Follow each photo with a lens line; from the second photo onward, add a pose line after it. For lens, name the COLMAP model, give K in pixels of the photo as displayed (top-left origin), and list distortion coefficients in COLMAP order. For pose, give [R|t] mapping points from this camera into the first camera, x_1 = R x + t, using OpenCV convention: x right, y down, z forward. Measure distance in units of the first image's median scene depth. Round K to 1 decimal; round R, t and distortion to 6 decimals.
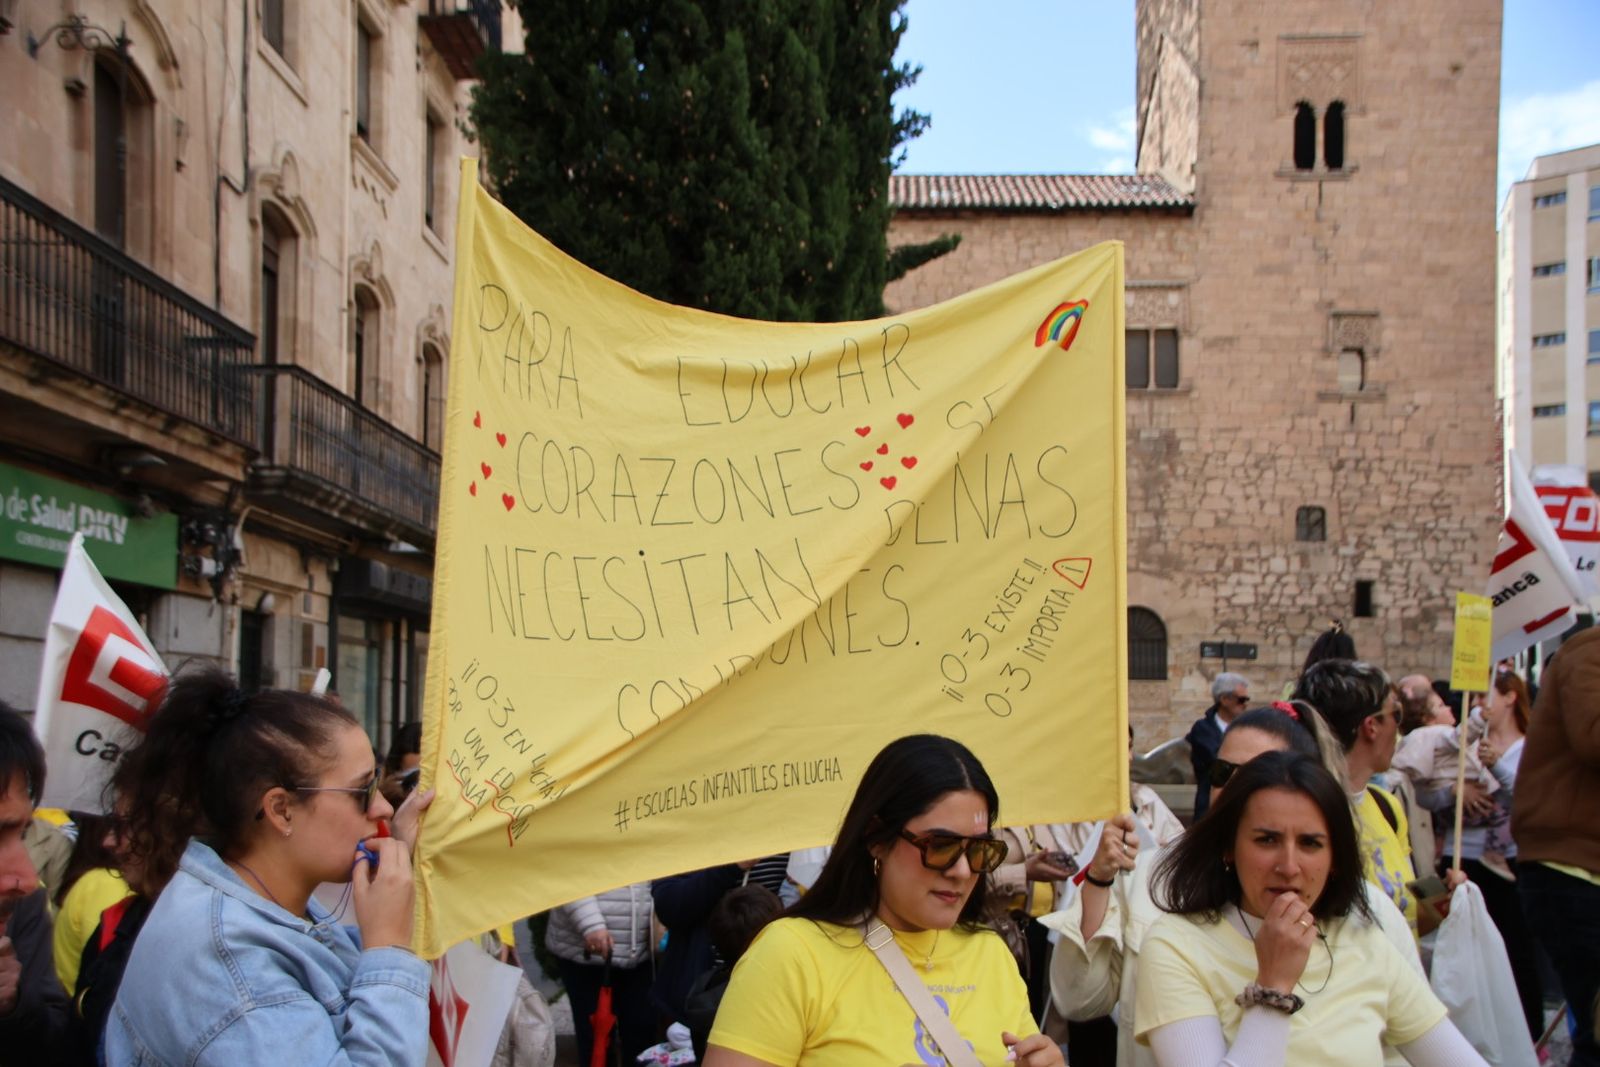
lens RADIAL K [[2061.5, 0, 801.0], [0, 2061.5, 580.6], [0, 0, 1]] dist [0.031525, 0.714245]
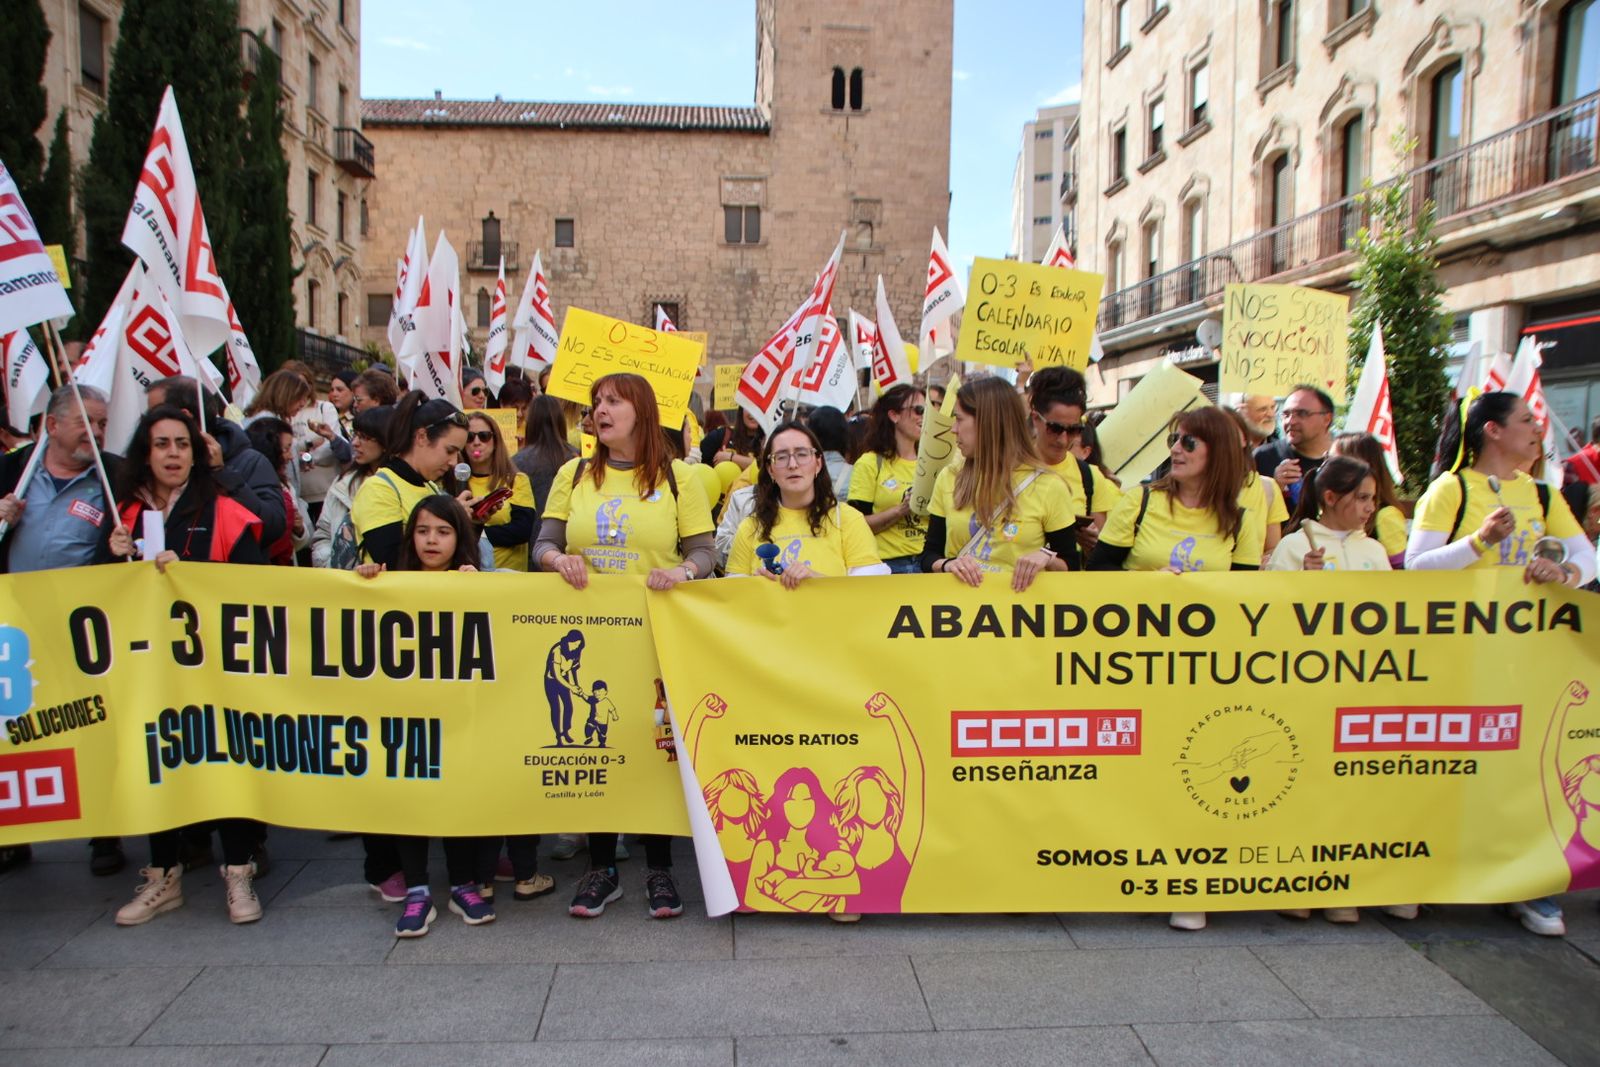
lens RADIAL K [[1319.5, 0, 784.5], [0, 1319.5, 563.3], [0, 0, 1]] dist [-0.149950, 0.172588]
pose [[0.995871, -0.000697, 0.090778, 0.109582], [-0.012983, 0.988598, 0.150015, 0.000180], [-0.089847, -0.150574, 0.984507, -0.041129]]
